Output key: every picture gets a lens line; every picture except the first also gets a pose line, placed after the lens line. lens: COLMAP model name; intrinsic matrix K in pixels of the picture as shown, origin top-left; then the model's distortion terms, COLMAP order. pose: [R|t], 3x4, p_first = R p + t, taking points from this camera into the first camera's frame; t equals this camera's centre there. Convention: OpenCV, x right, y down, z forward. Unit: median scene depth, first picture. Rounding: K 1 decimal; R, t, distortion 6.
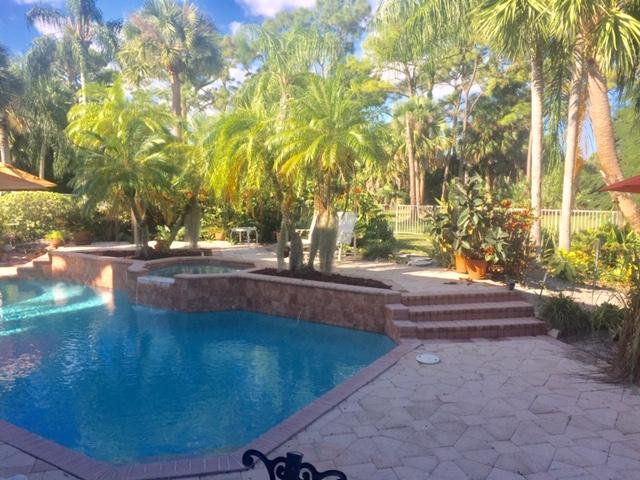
lens RADIAL K [[537.3, 0, 322.3], [0, 537.3, 235.1], [0, 0, 1]] dist [0.076379, -0.103743]
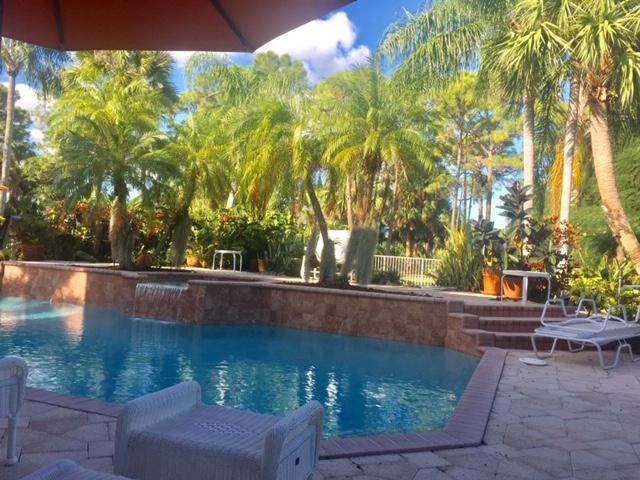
lens RADIAL K [[543.5, 0, 322.7], [0, 543.5, 235.1], [0, 0, 1]] dist [0.063368, -0.093209]
pose [[0.981887, 0.060851, 0.179432, -0.226275], [-0.037612, 0.990776, -0.130185, 0.108672], [-0.185699, 0.121078, 0.975118, 0.110477]]
